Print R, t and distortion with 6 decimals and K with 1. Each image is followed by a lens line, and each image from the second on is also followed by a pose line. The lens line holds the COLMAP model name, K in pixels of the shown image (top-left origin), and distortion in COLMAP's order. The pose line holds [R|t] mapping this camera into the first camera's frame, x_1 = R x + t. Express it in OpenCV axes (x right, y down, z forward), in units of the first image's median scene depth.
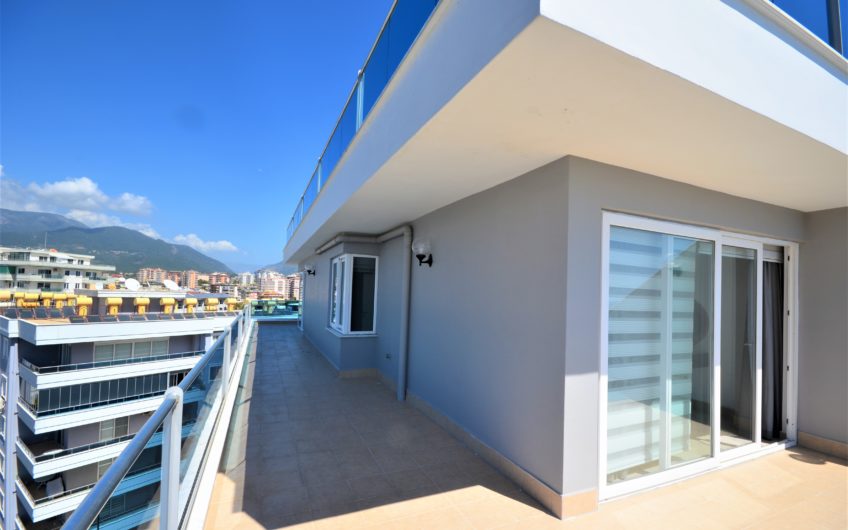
lens RADIAL K [[371.9, 0, 435.9], [0, 371.9, 277.9], [0, 0, 1]] dist [0.003633, -0.009752]
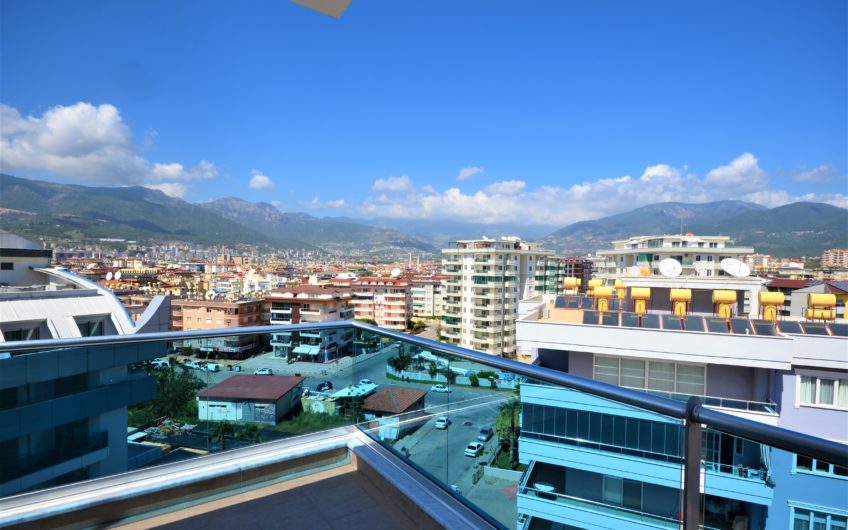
lens RADIAL K [[439.9, 0, 425.1], [0, 439.9, 282.4], [0, 0, 1]] dist [0.005833, -0.000117]
pose [[0.154639, 0.012109, -0.987897, -0.198331], [0.029984, 0.999407, 0.016944, 0.026524], [0.987516, -0.032241, 0.154184, 0.688054]]
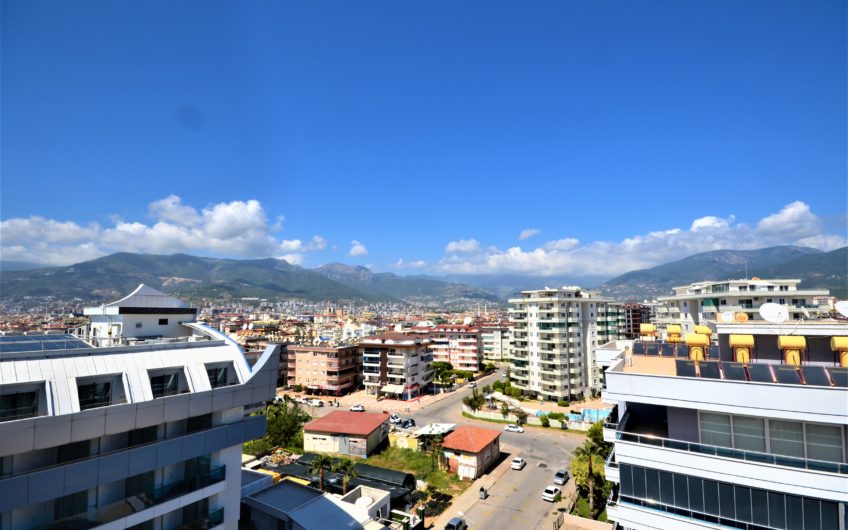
lens RADIAL K [[371.9, 0, 425.8], [0, 371.9, 274.6], [0, 0, 1]] dist [0.003633, -0.009752]
pose [[-0.020076, -0.133168, -0.990890, -0.307974], [0.044727, 0.989978, -0.133951, 0.018012], [0.998798, -0.047009, -0.013918, 0.674370]]
